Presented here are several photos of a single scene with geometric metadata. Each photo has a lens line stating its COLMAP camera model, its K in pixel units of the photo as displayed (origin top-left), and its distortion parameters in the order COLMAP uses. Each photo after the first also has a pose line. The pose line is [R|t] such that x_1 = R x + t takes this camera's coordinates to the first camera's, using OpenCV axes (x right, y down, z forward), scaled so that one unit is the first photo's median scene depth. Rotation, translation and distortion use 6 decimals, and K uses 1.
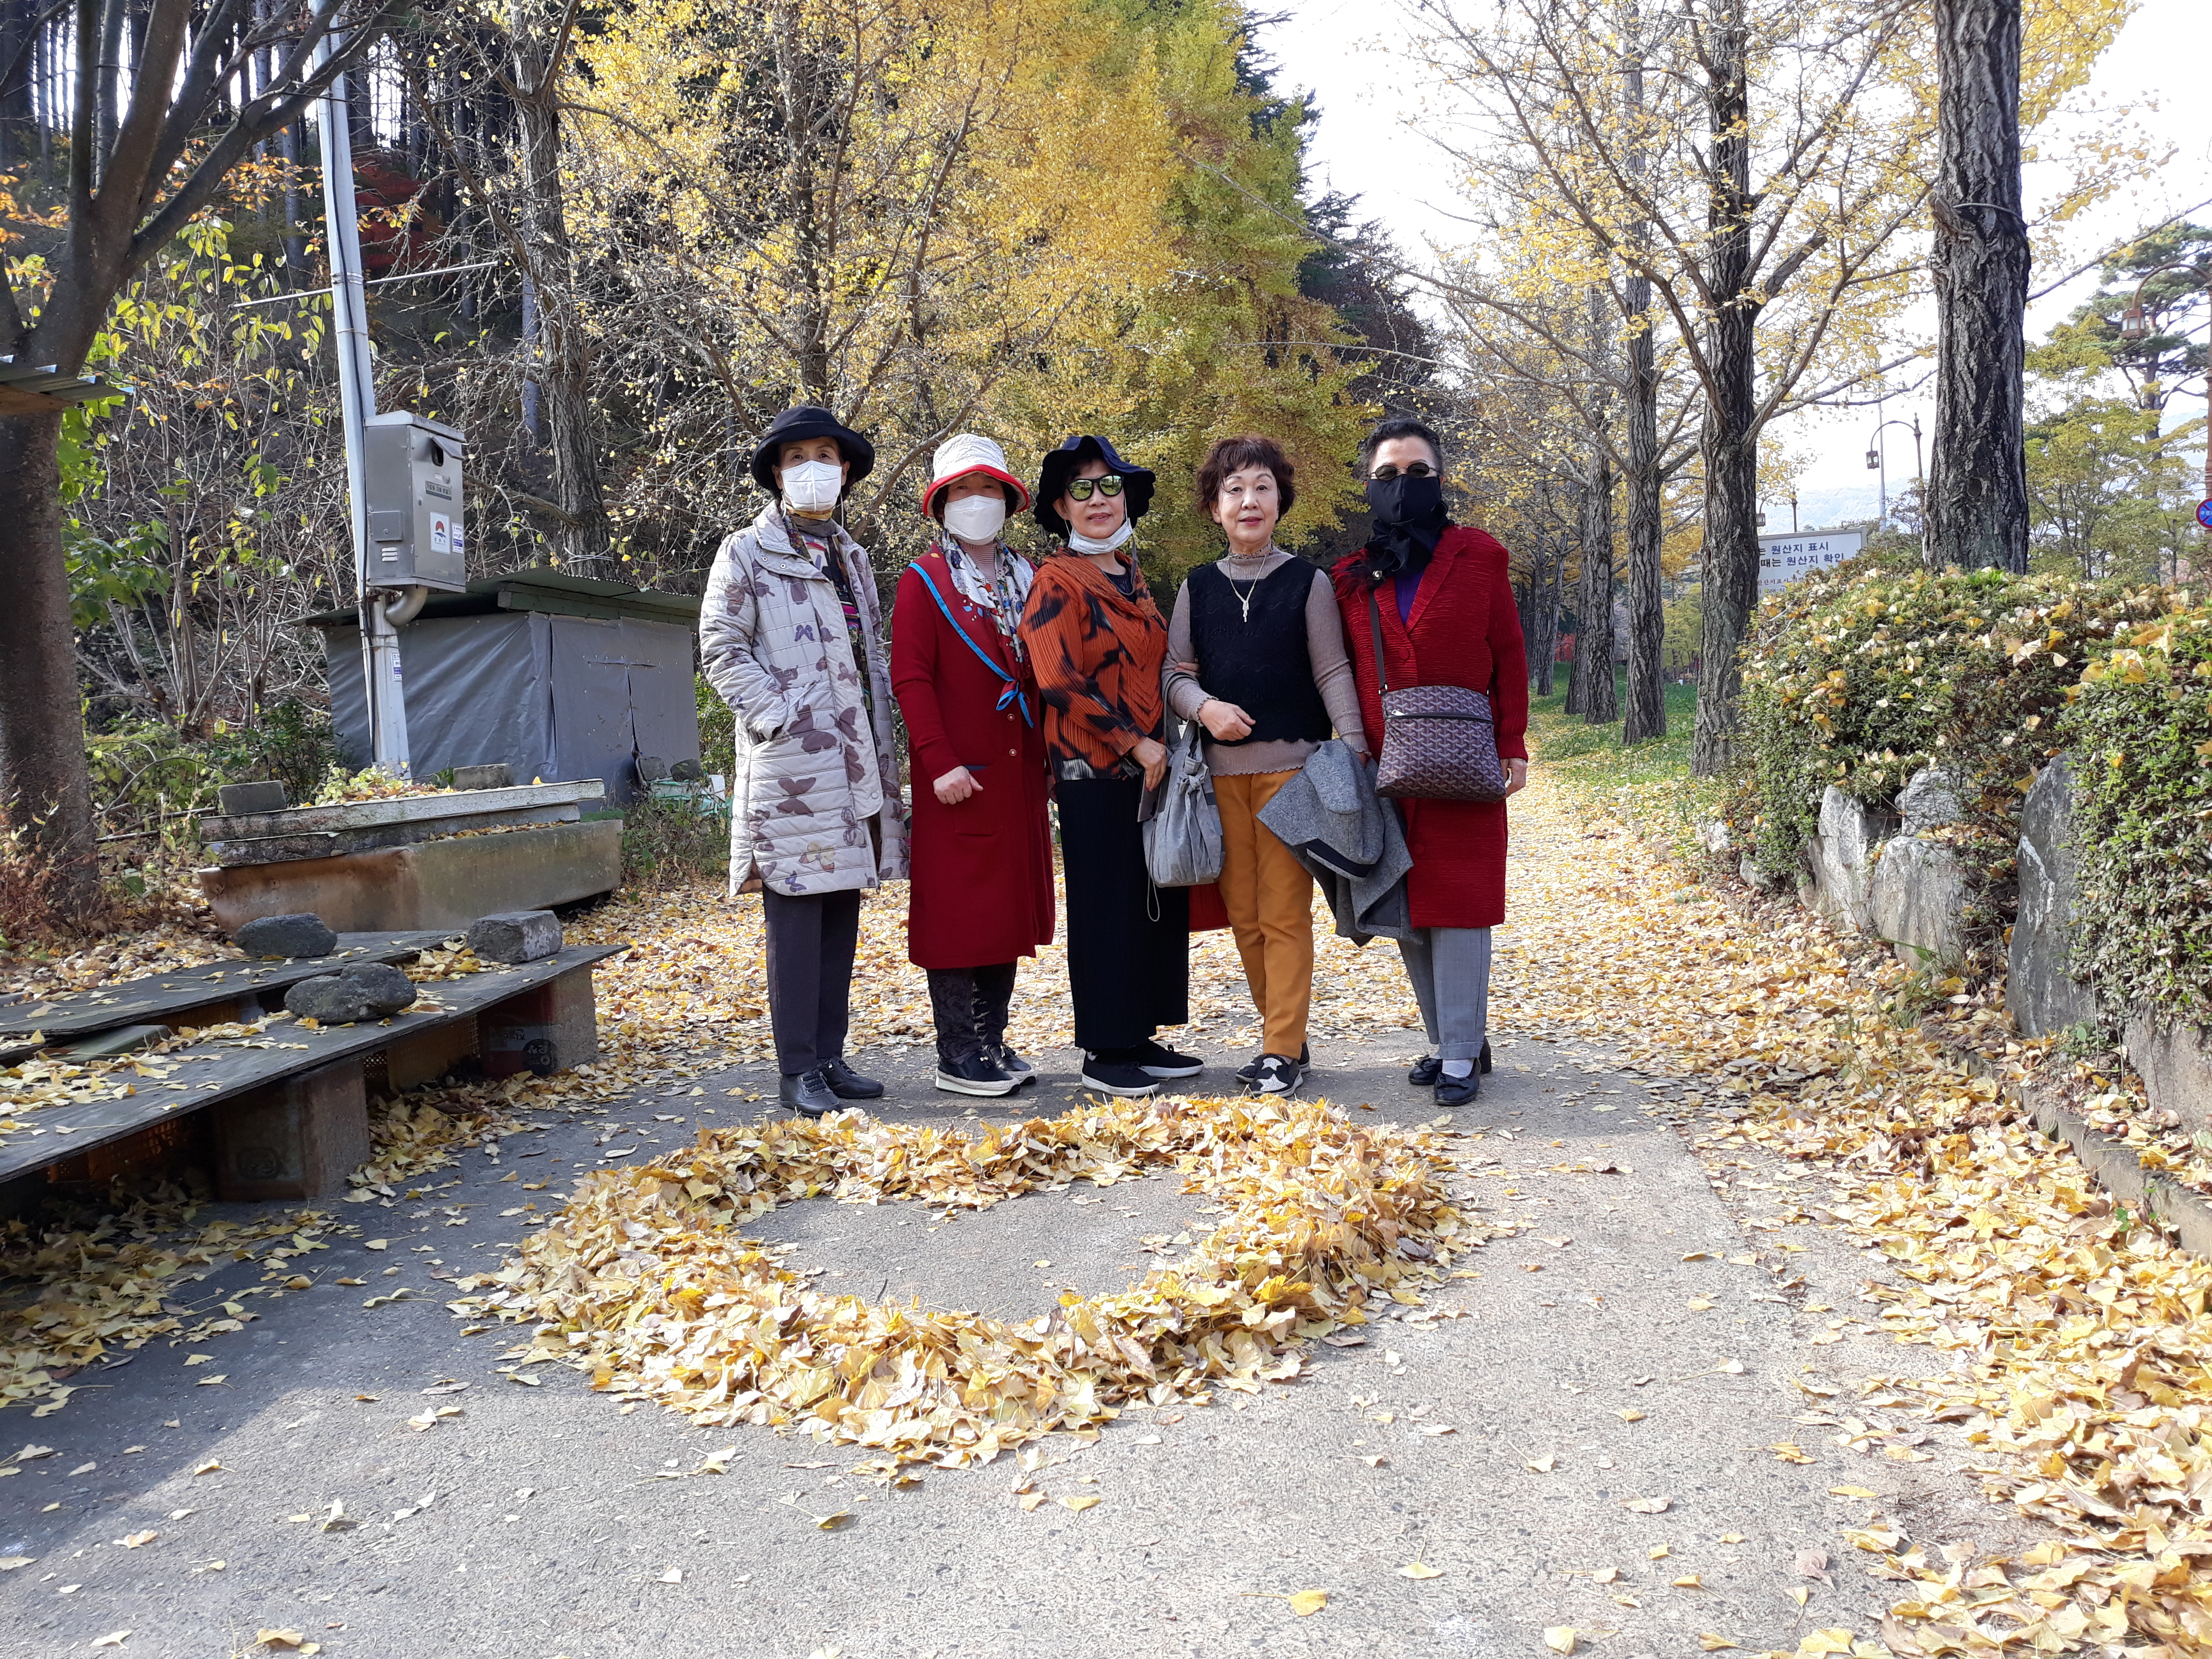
lens RADIAL K [[1946.9, 0, 1105.7], [0, 1946.9, 828.9], [0, 0, 1]] dist [0.044081, -0.053896]
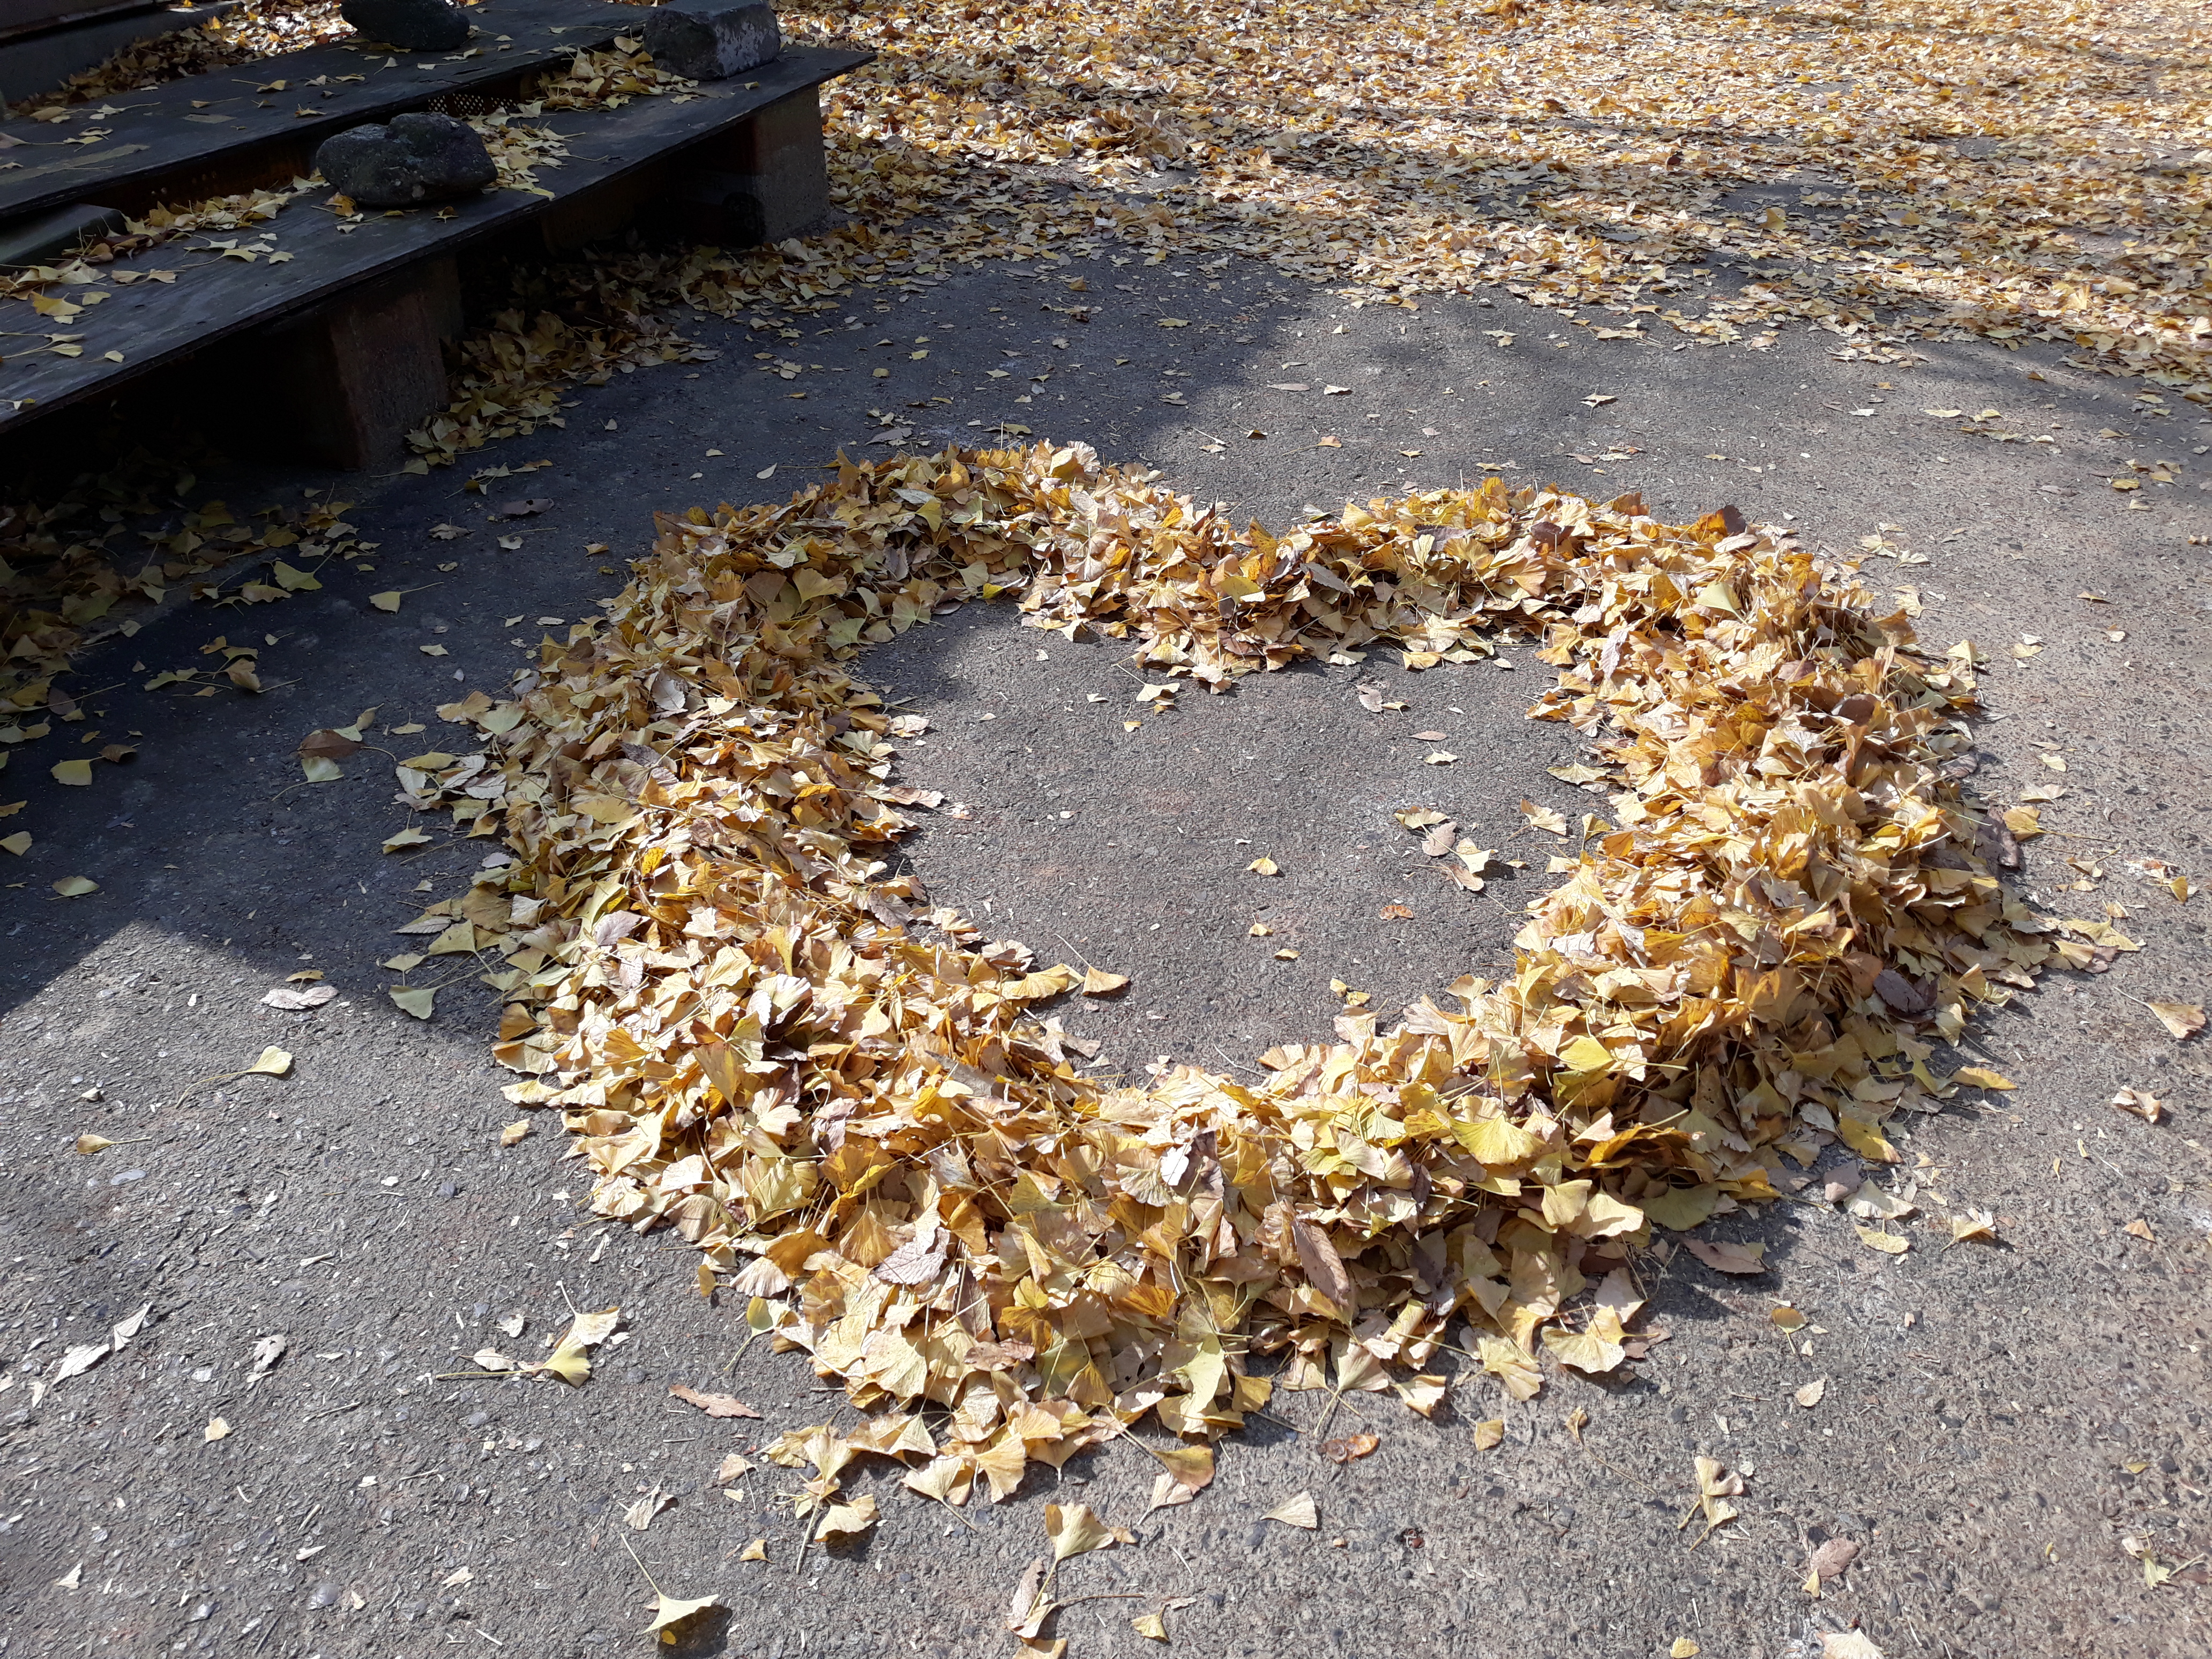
lens RADIAL K [[1946.9, 0, 1109.2], [0, 1946.9, 827.7], [0, 0, 1]] dist [0.044081, -0.053896]
pose [[0.968296, 0.174276, -0.178971, 0.023662], [-0.065465, 0.868434, 0.491463, -0.076494], [0.241075, -0.464165, 0.852311, 0.404038]]
